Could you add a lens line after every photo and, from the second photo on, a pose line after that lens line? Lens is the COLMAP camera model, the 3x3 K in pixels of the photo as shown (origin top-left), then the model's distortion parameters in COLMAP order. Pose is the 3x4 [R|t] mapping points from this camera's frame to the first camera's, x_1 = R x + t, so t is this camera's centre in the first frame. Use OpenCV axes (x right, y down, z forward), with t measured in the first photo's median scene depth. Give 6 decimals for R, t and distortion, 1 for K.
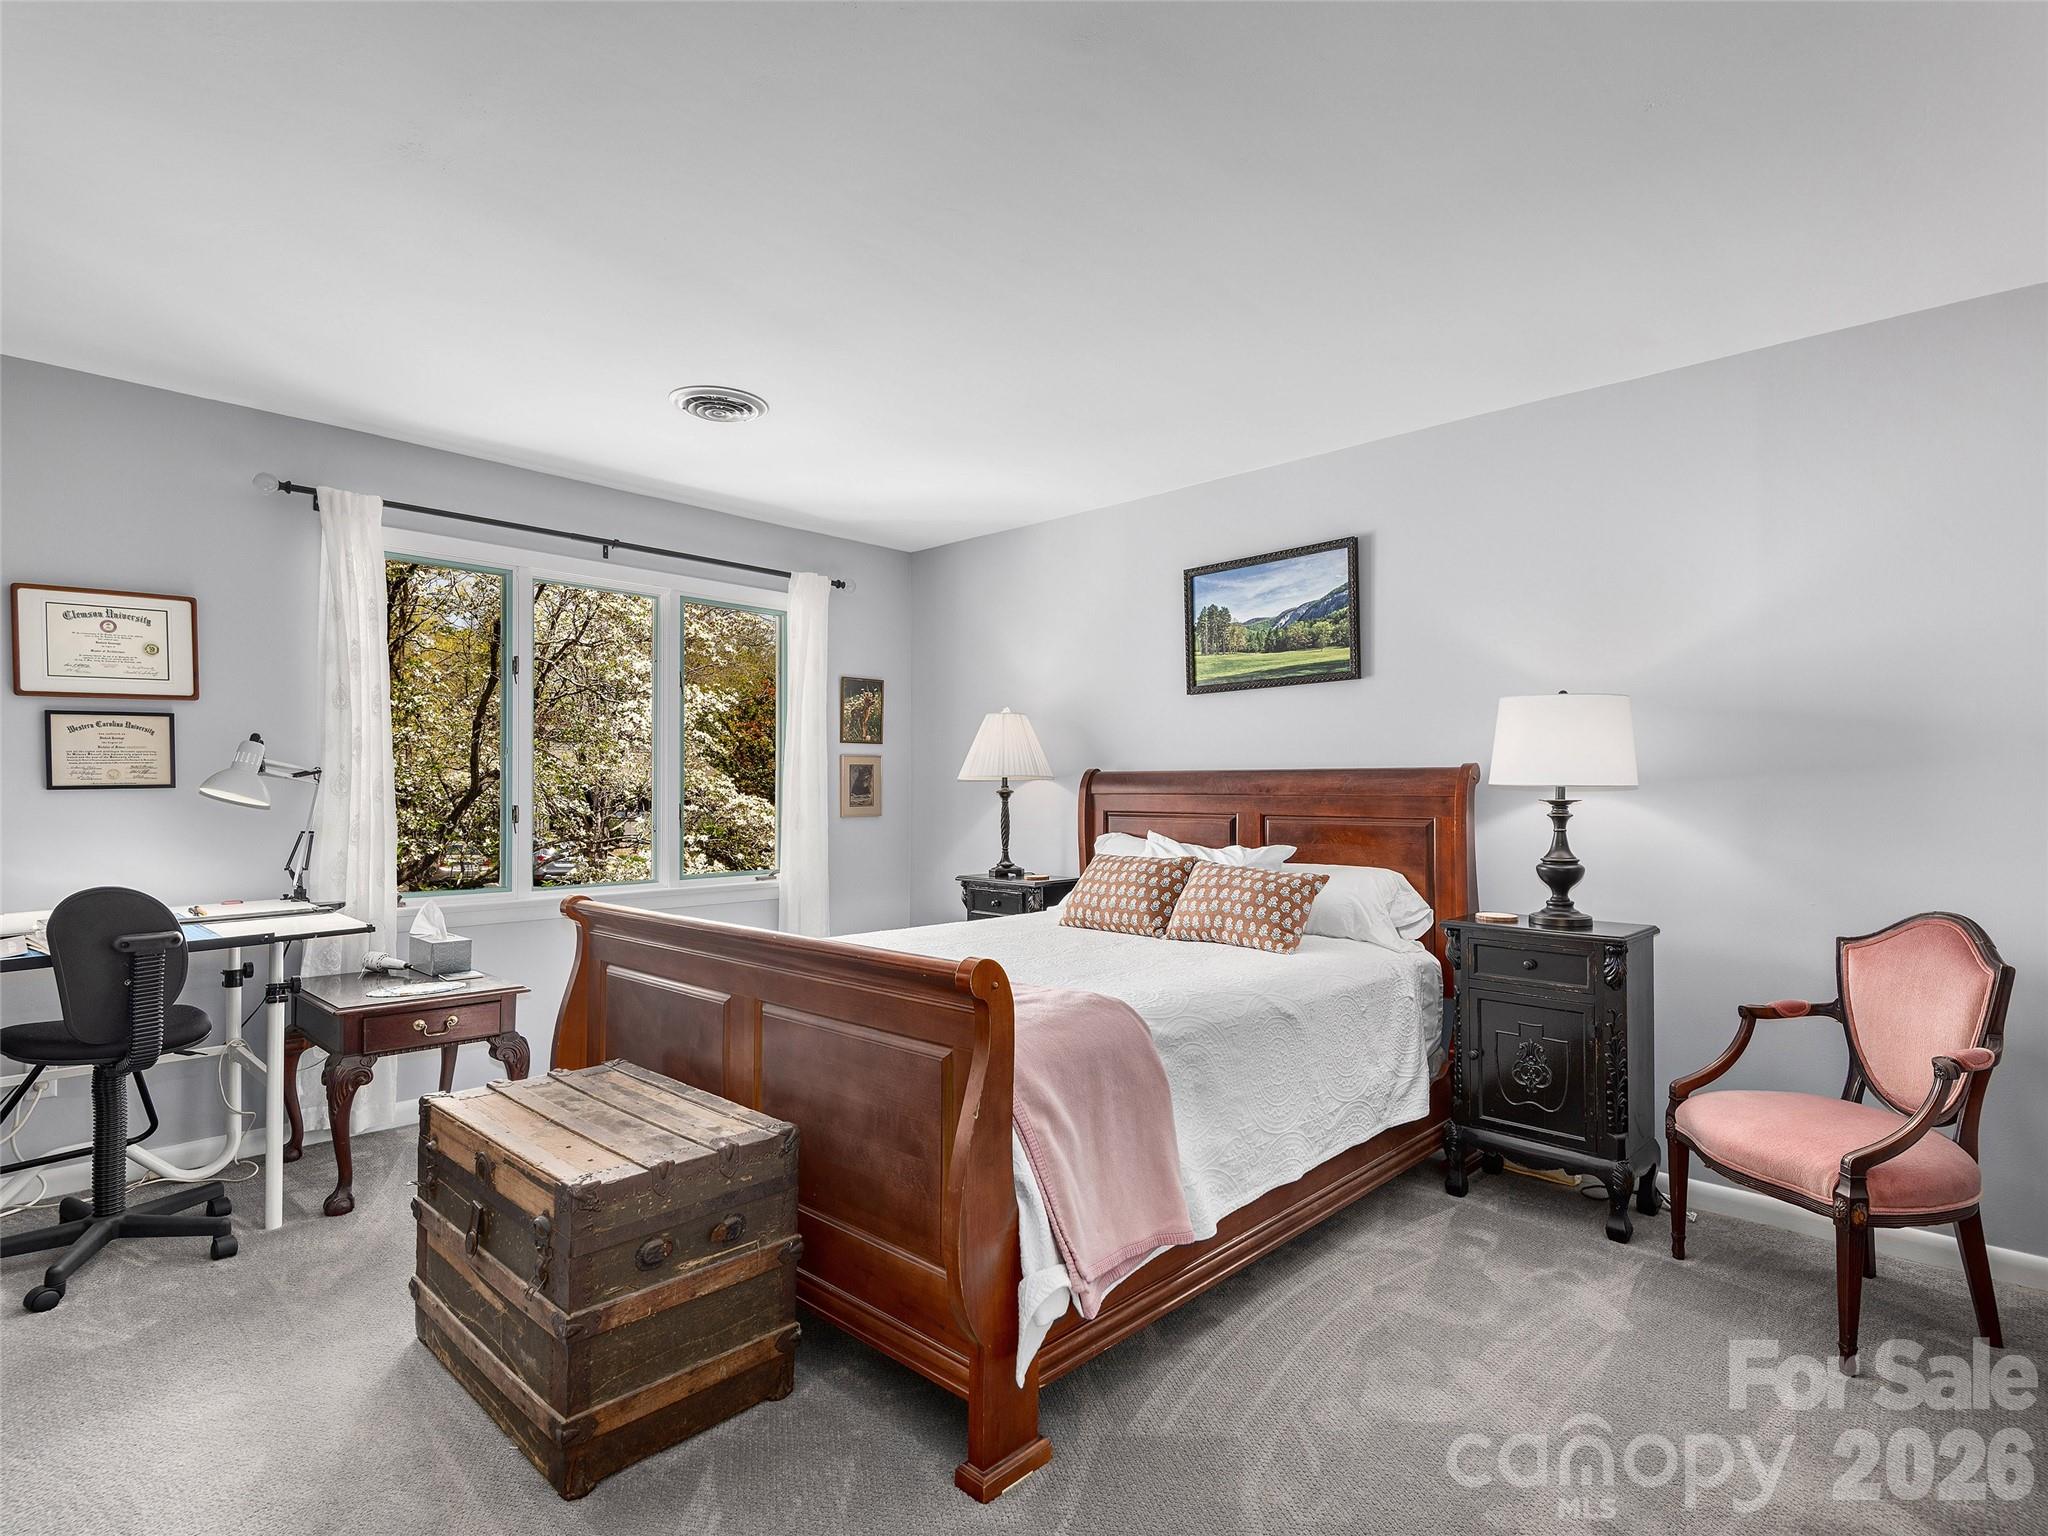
lens RADIAL K [[1042.1, 0, 1024.0], [0, 1042.1, 768.0], [0, 0, 1]] dist [0.035999, -0.027210]
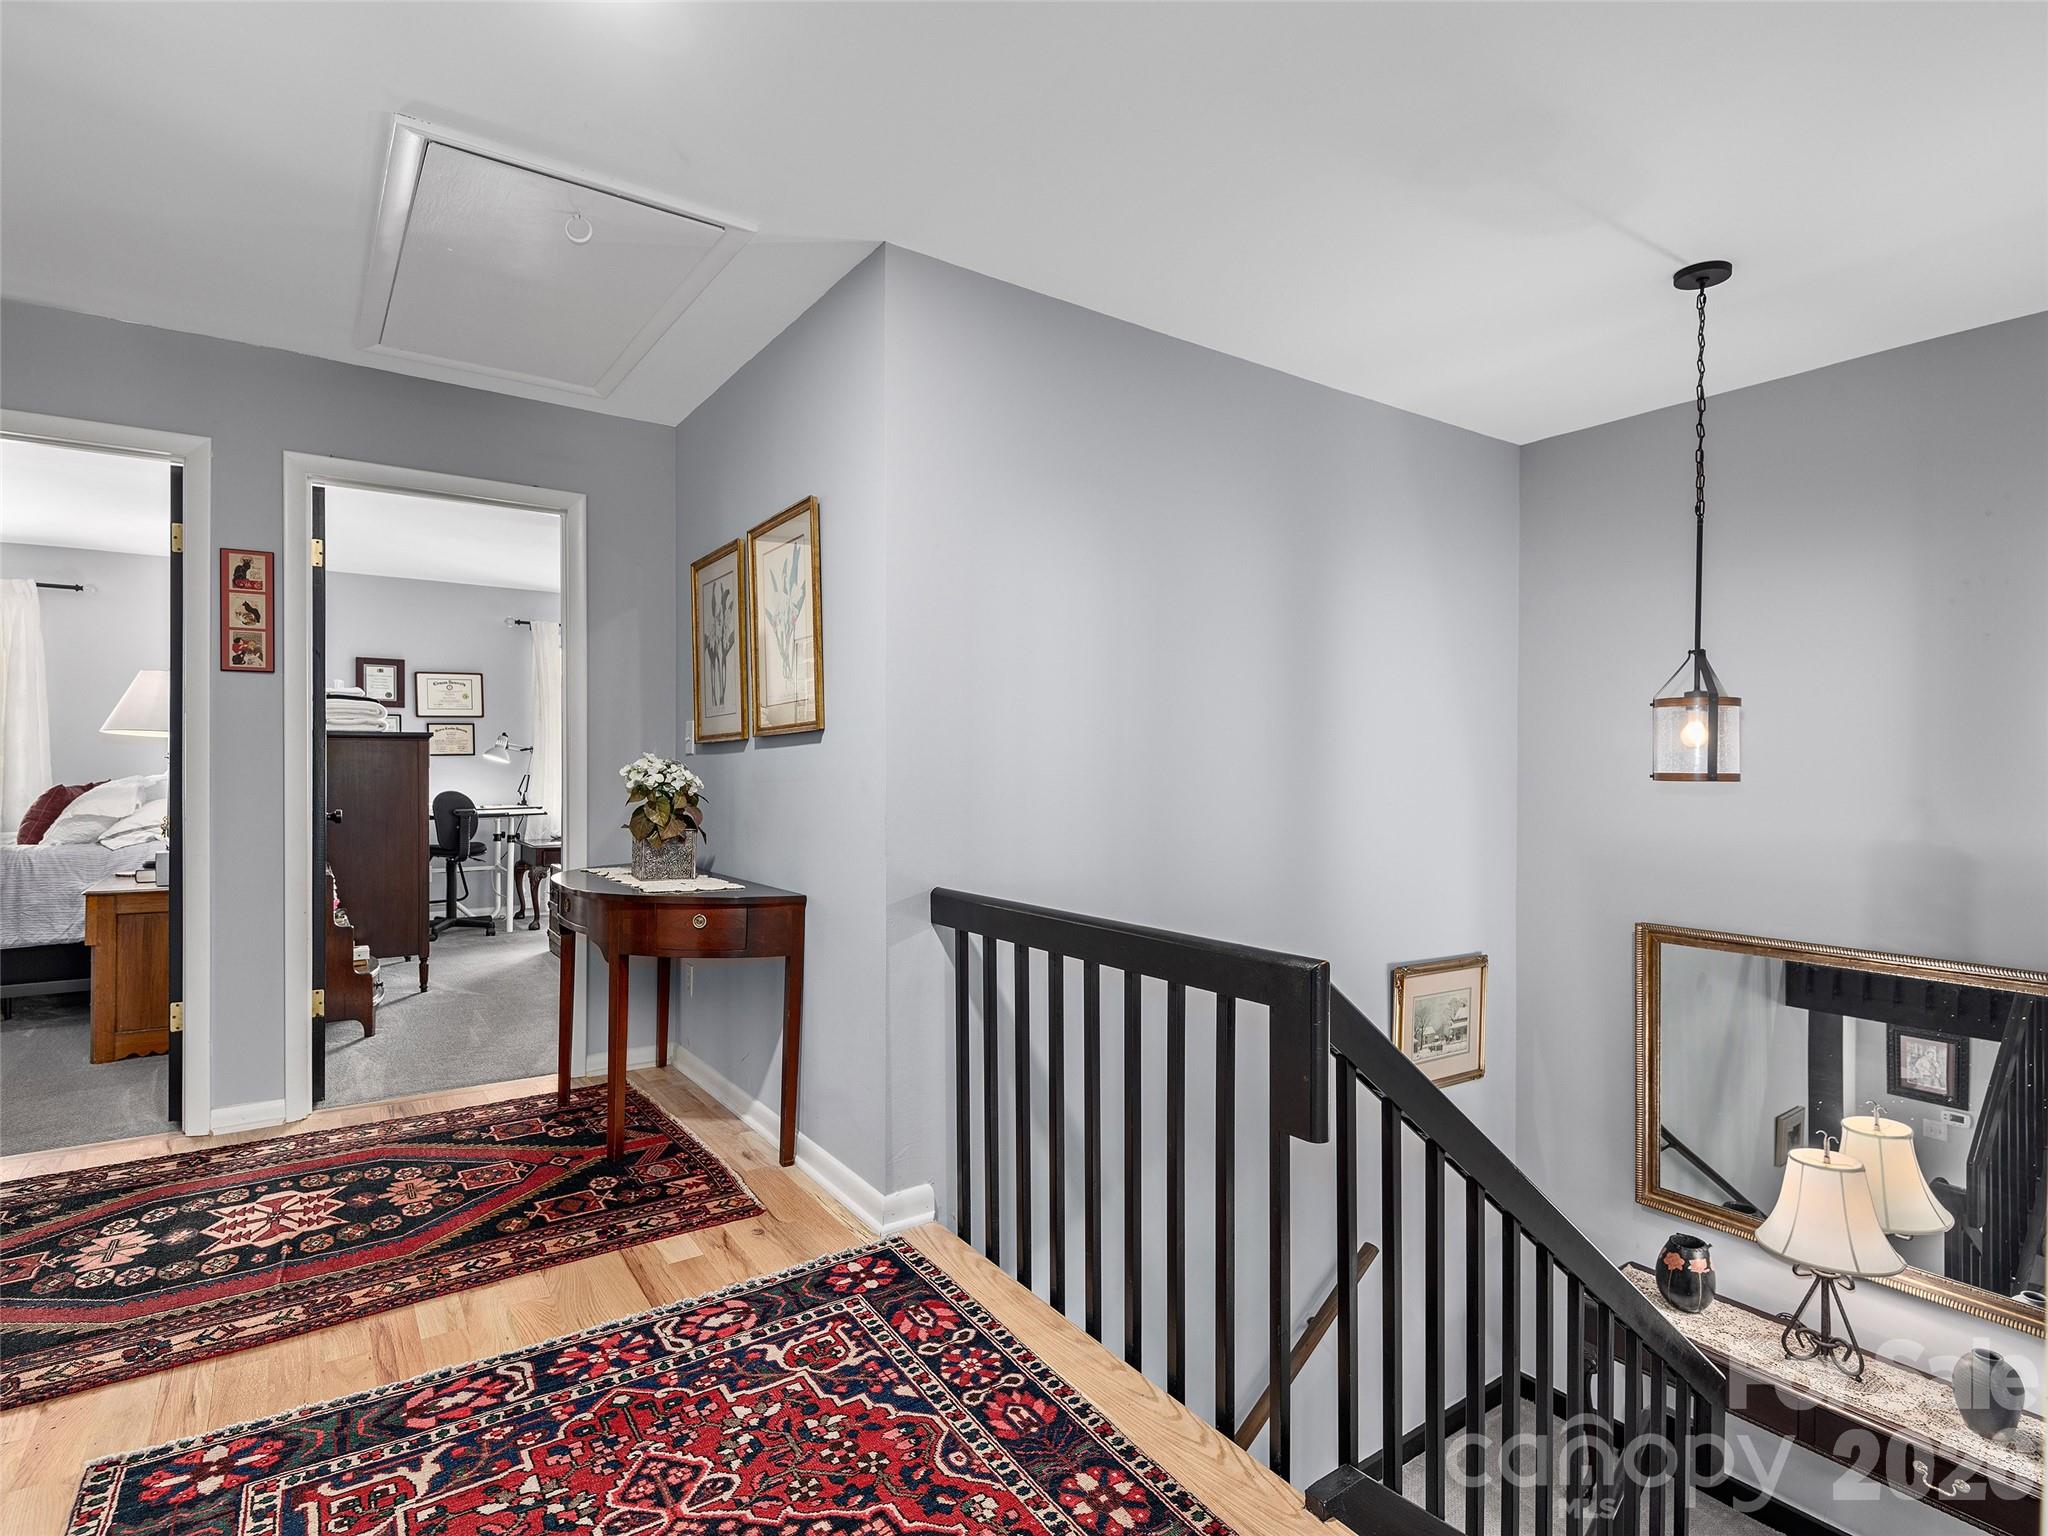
lens RADIAL K [[1042.1, 0, 1024.0], [0, 1042.1, 768.0], [0, 0, 1]] dist [0.035999, -0.027210]
pose [[0.978365, 0.007080, -0.206765, 0.930457], [-0.004016, 0.999876, 0.015234, 0.007471], [0.206847, -0.014074, 0.978272, -1.100948]]
